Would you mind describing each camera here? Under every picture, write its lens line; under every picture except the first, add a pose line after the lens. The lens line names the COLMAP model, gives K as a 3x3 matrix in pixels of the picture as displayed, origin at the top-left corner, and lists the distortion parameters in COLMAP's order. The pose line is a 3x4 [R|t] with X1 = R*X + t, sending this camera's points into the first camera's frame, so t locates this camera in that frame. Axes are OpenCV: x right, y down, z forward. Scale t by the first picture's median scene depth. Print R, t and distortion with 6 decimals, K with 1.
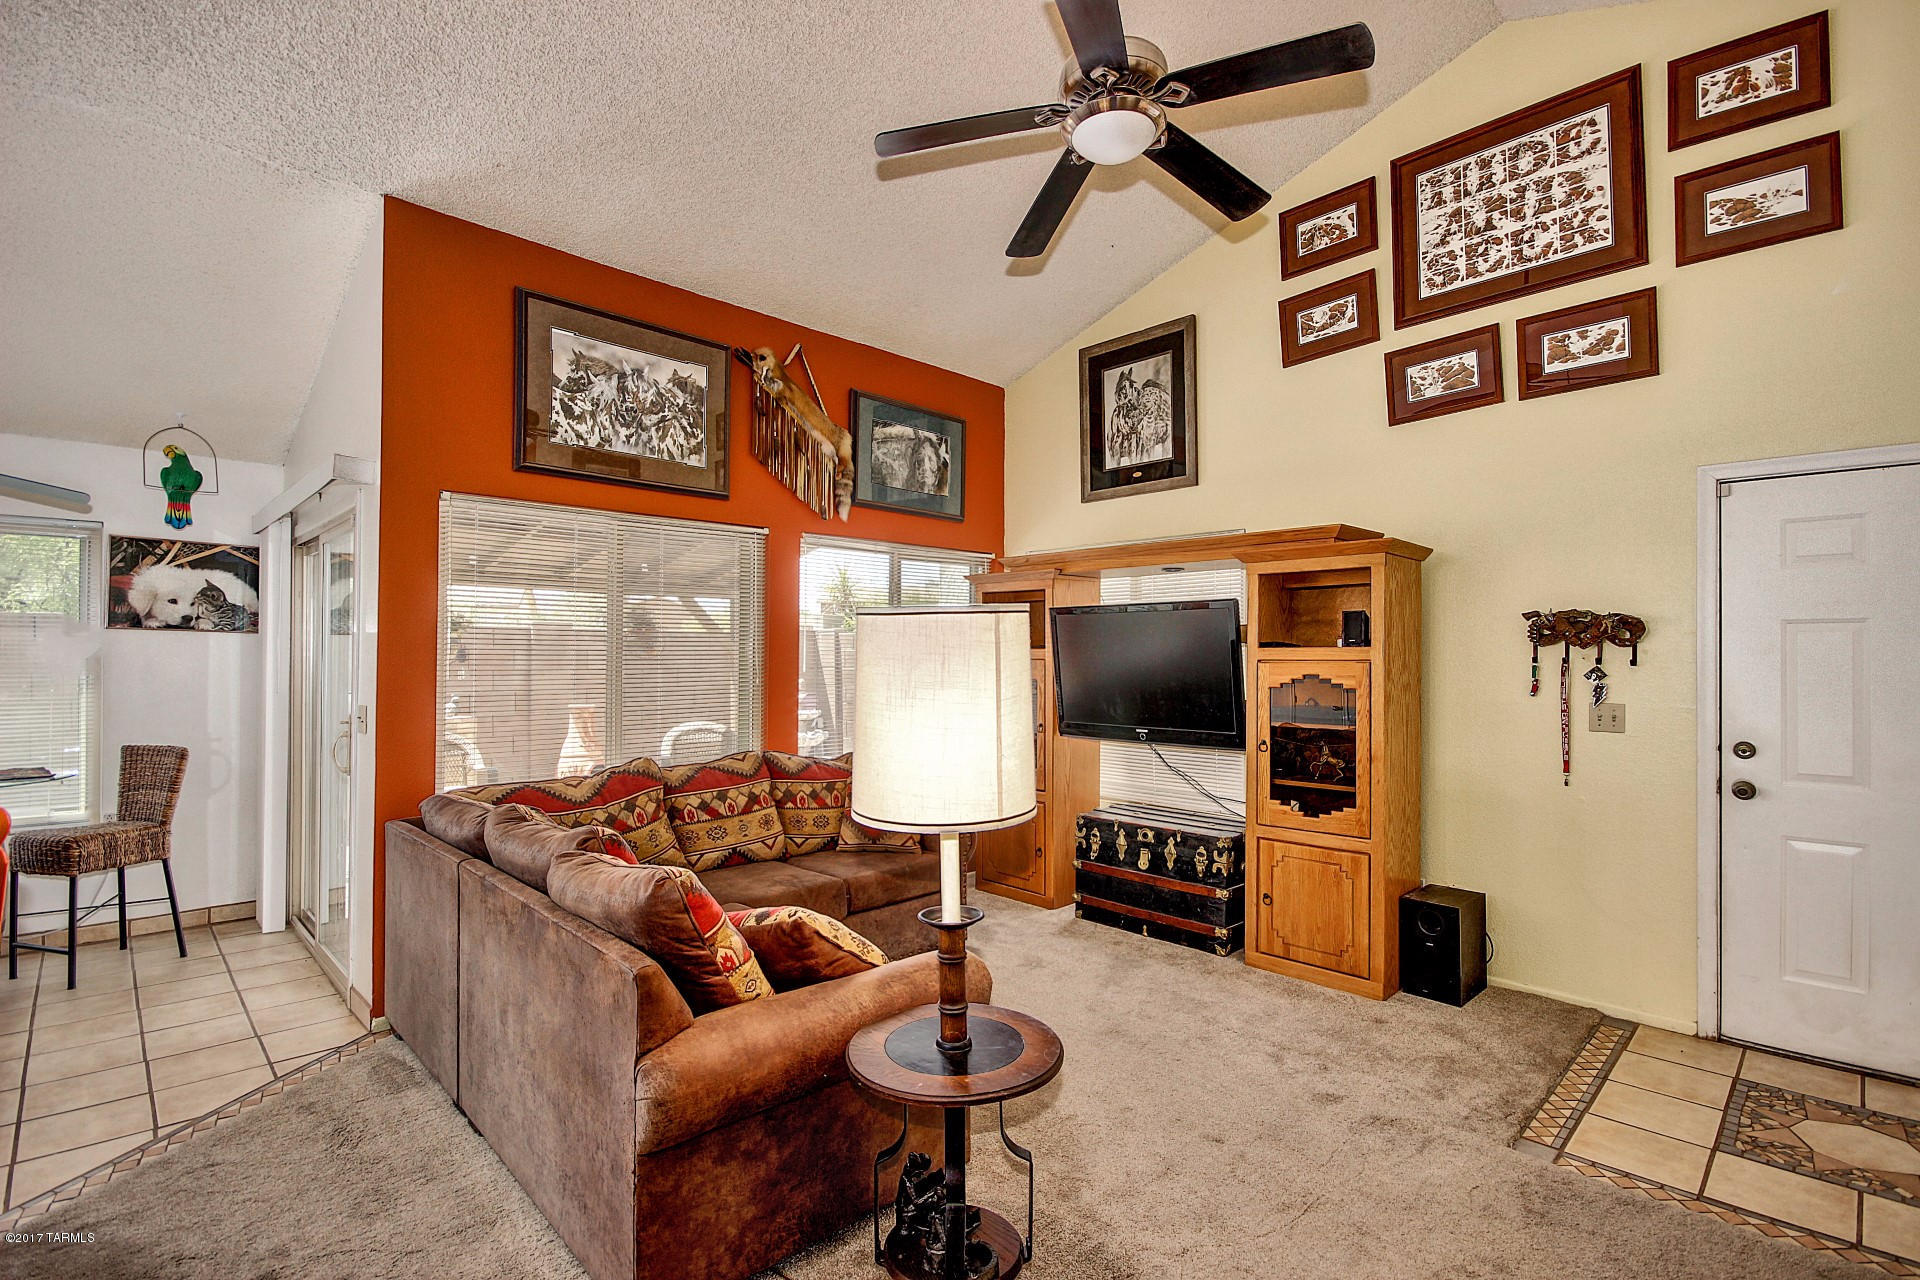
lens RADIAL K [[882.0, 0, 970.2], [0, 882.0, 644.1], [0, 0, 1]] dist [0.000006, -0.005441]
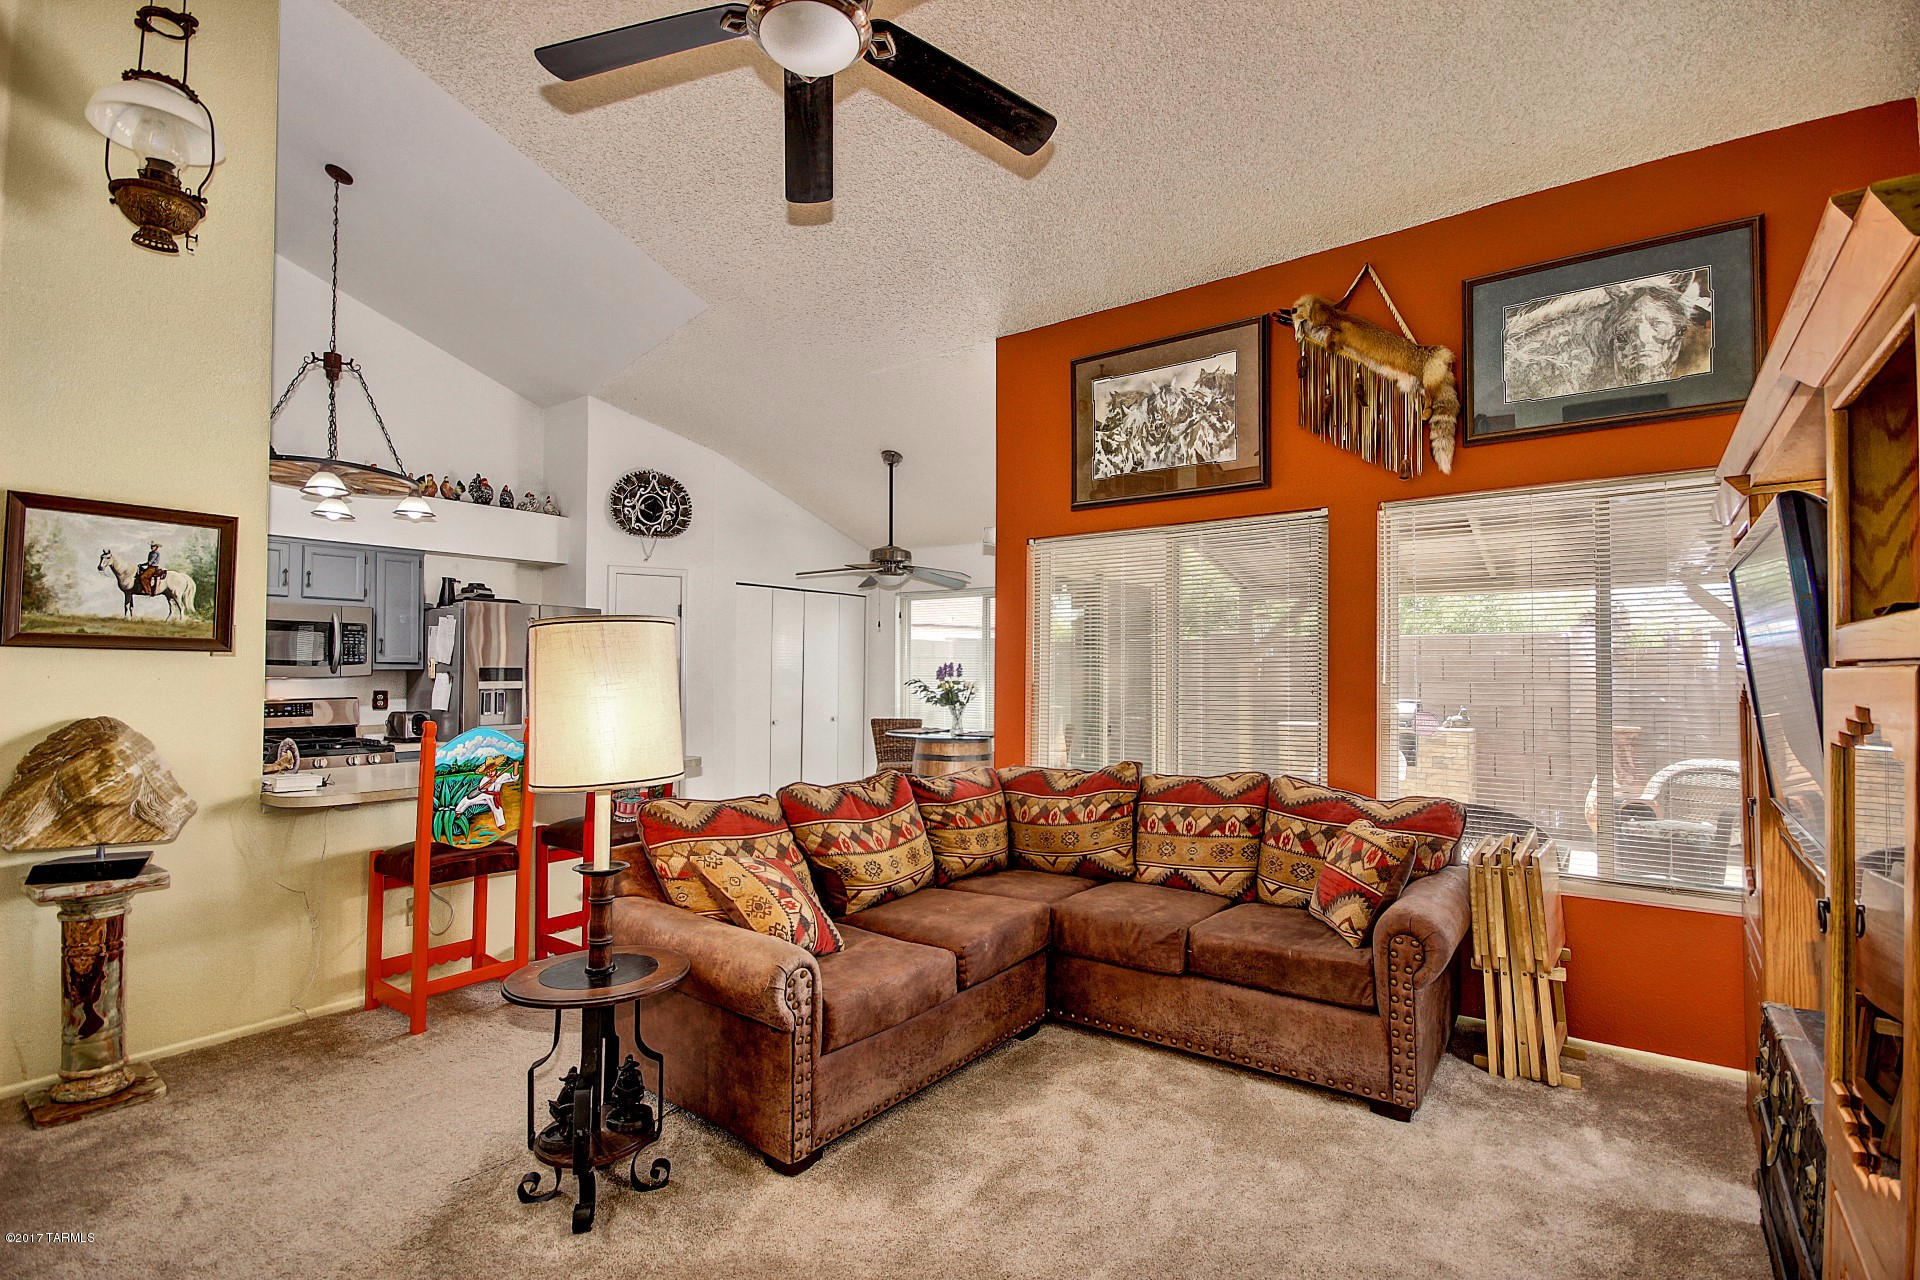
lens RADIAL K [[882.0, 0, 963.6], [0, 882.0, 638.6], [0, 0, 1]] dist [0.000006, -0.005441]
pose [[0.138184, -0.032821, -0.989863, 0.904525], [0.009330, 0.999450, -0.031836, 0.022410], [0.990363, -0.004836, 0.138414, 0.936203]]
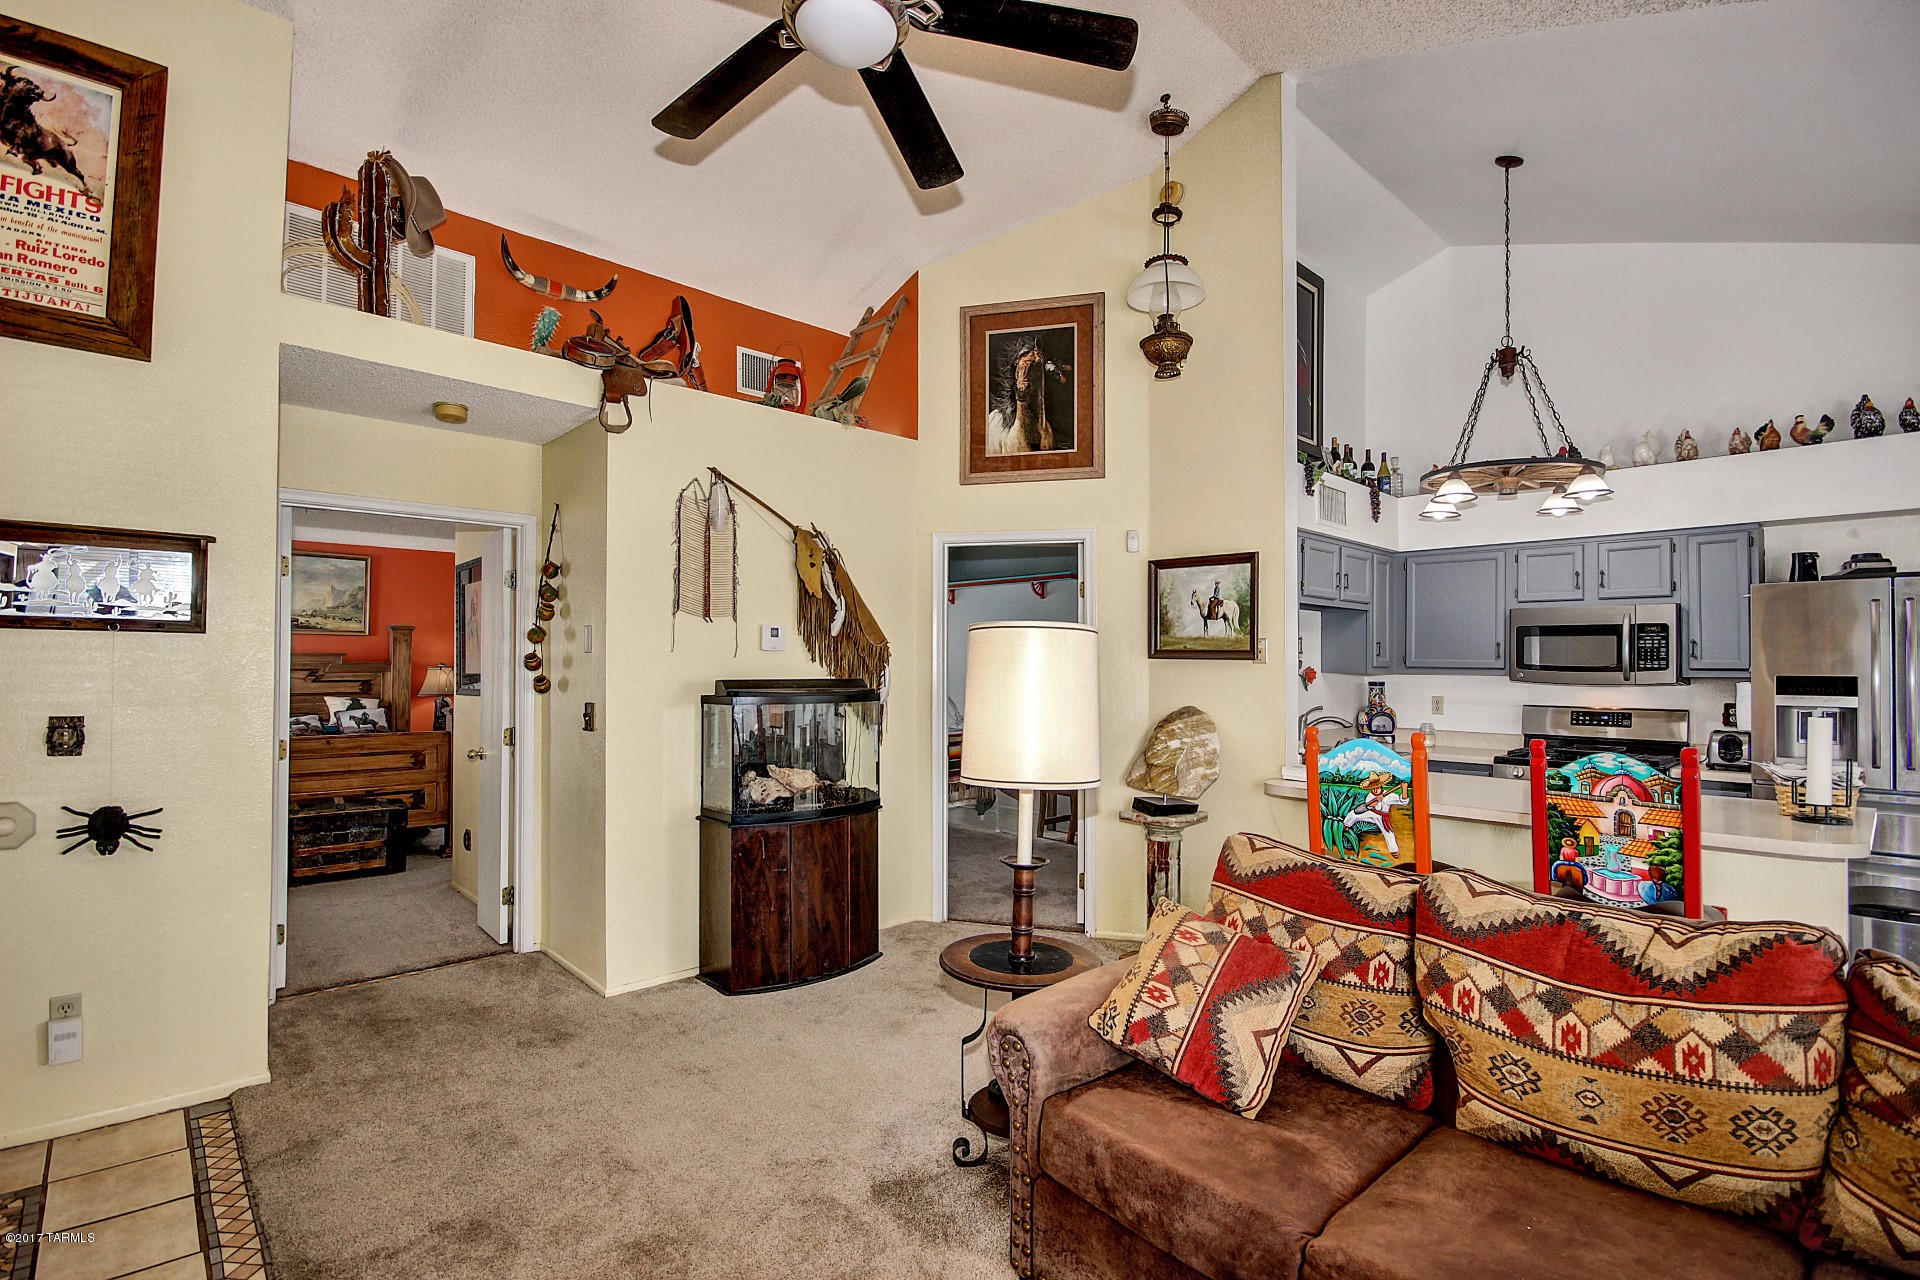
lens RADIAL K [[882.0, 0, 957.7], [0, 882.0, 645.2], [0, 0, 1]] dist [0.000006, -0.005441]
pose [[-0.999116, -0.004722, 0.041770, 0.294849], [-0.006206, 0.999352, -0.035466, 0.023641], [-0.041575, -0.035694, -0.998498, 1.418255]]
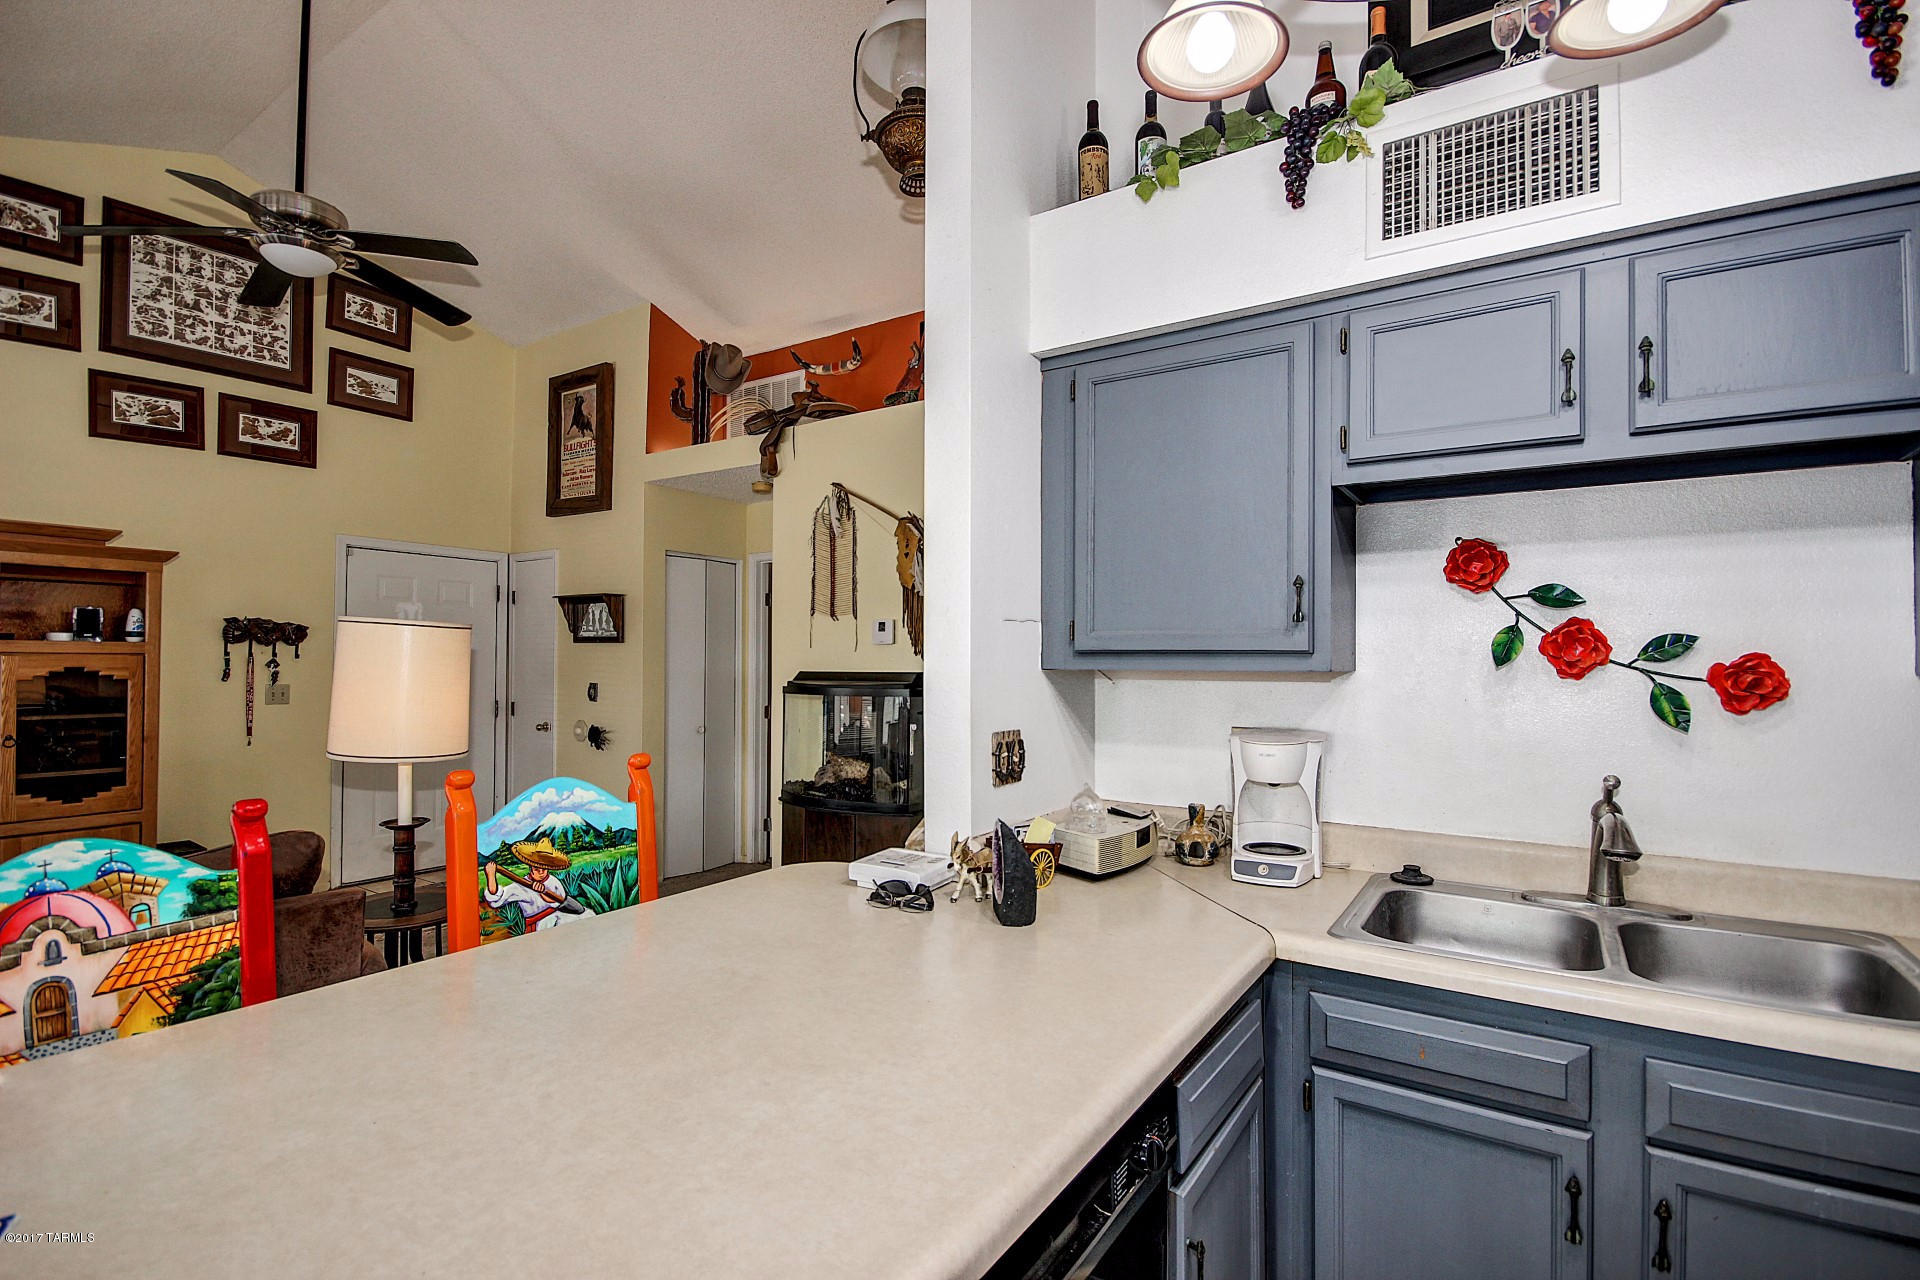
lens RADIAL K [[882.0, 0, 960.3], [0, 882.0, 644.8], [0, 0, 1]] dist [0.000006, -0.005441]
pose [[-0.200012, 0.017493, 0.979637, -0.805312], [-0.016632, 0.999636, -0.021245, 0.012963], [-0.979652, -0.020543, -0.199648, 0.169019]]
